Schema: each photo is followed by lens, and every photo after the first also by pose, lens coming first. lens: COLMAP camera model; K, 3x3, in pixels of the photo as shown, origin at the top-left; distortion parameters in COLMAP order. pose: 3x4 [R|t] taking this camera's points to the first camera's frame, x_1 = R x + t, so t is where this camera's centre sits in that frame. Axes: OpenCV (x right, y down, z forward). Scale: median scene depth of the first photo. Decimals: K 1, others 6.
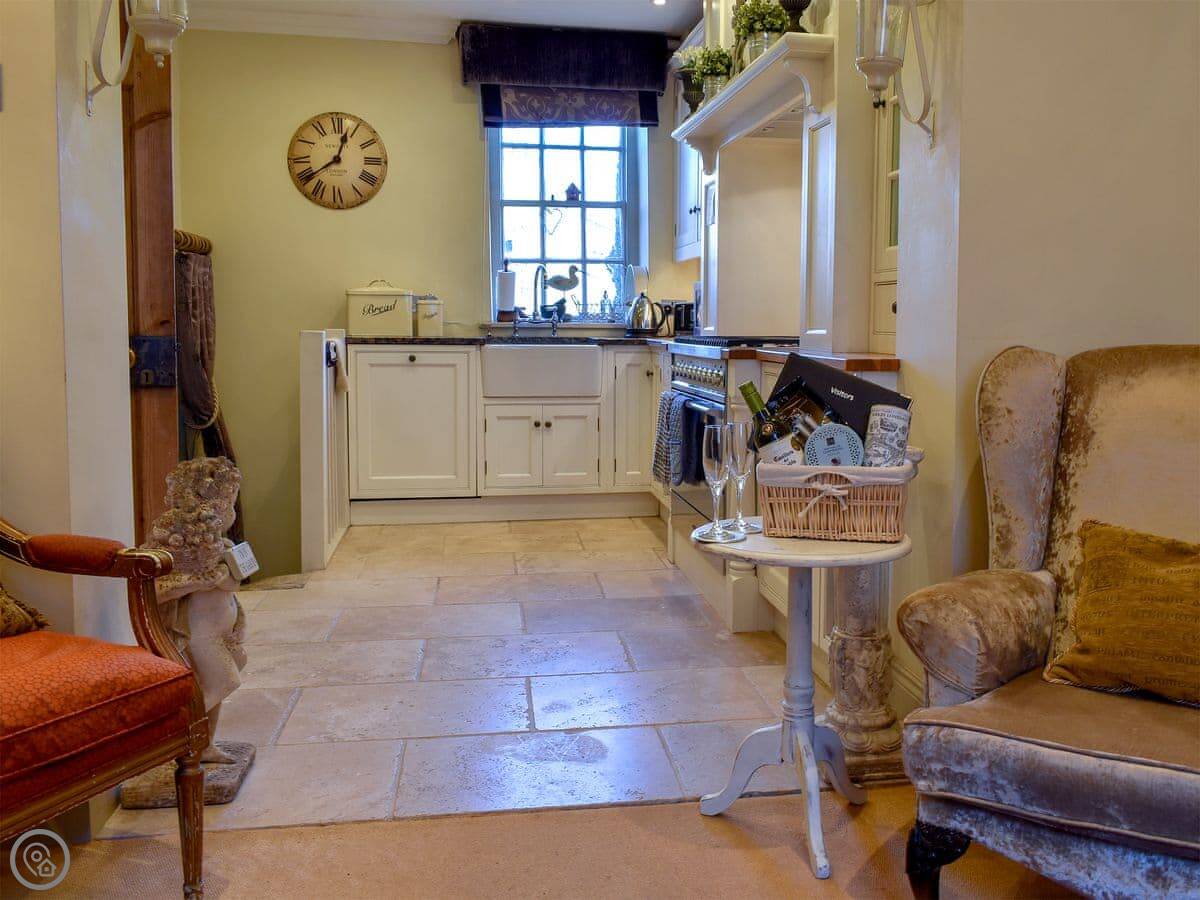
lens RADIAL K [[1076.3, 0, 668.0], [0, 1076.3, 418.8], [0, 0, 1]] dist [-0.004377, 0.000058]
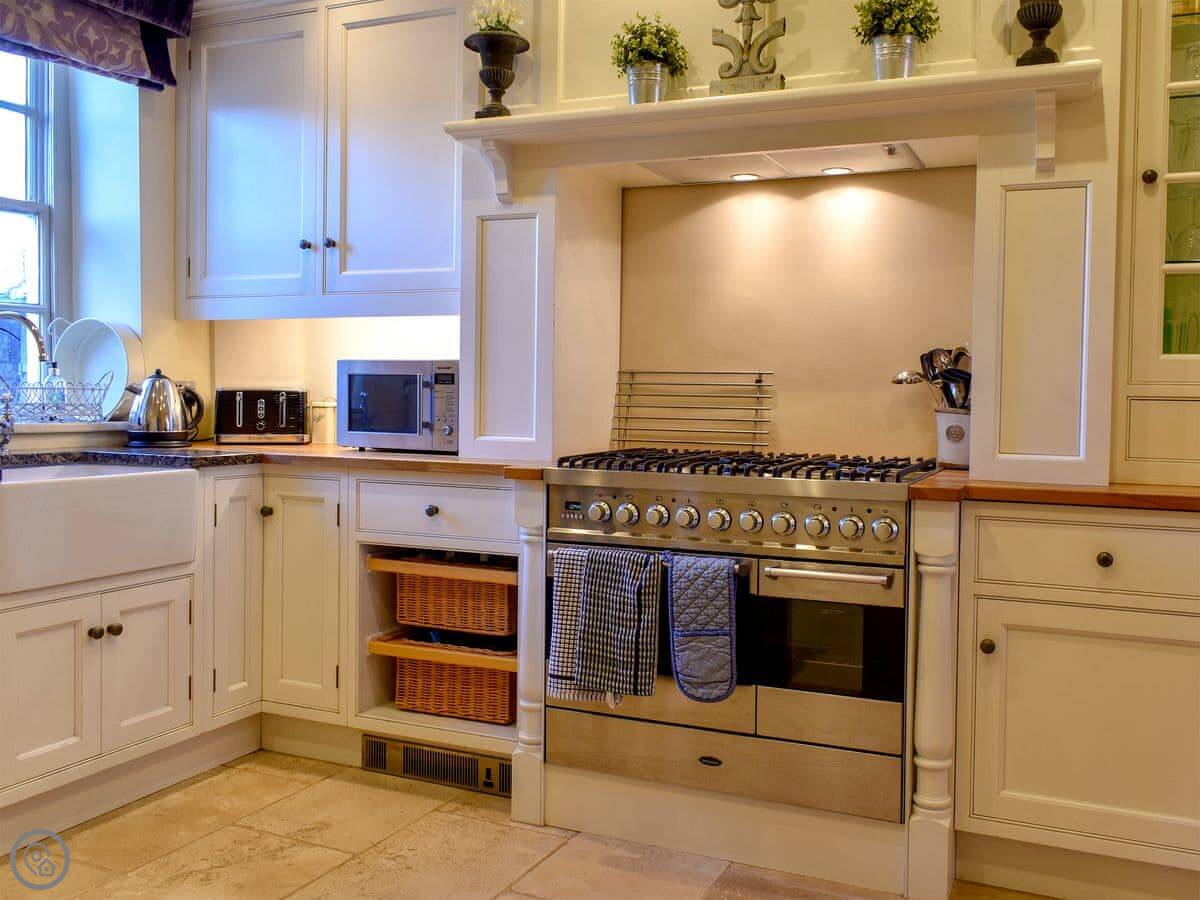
lens RADIAL K [[1076.3, 0, 668.0], [0, 1076.3, 418.8], [0, 0, 1]] dist [-0.004377, 0.000058]
pose [[0.552649, -0.018225, 0.833215, -0.363787], [0.063925, 0.997743, -0.020576, -0.062836], [-0.830959, 0.064634, 0.552567, 0.465390]]
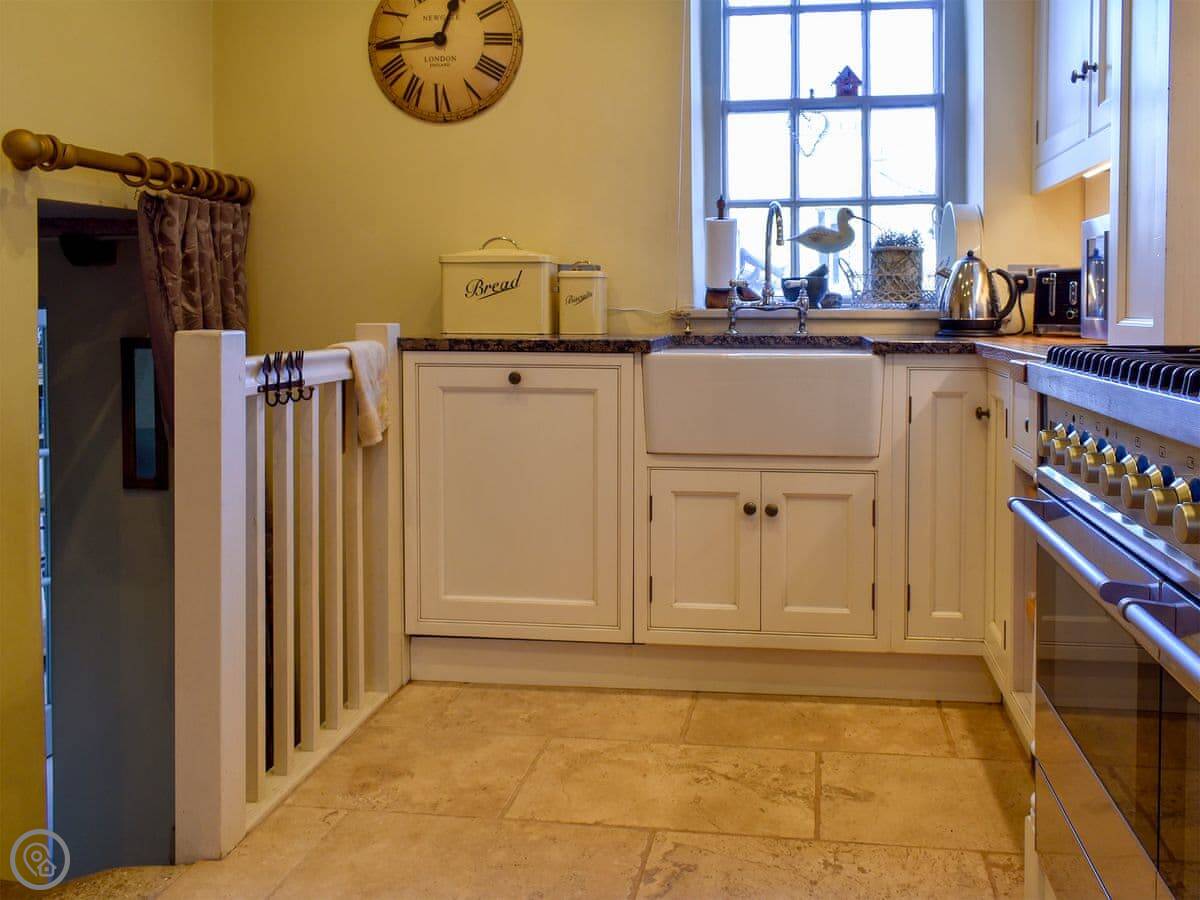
lens RADIAL K [[1070.9, 0, 667.1], [0, 1070.9, 345.0], [0, 0, 1]] dist [0.003199, -0.000447]
pose [[0.951236, 0.004850, -0.308427, -0.003300], [-0.021551, 0.998478, -0.050764, -0.042835], [0.307711, 0.054936, 0.949893, 0.472742]]
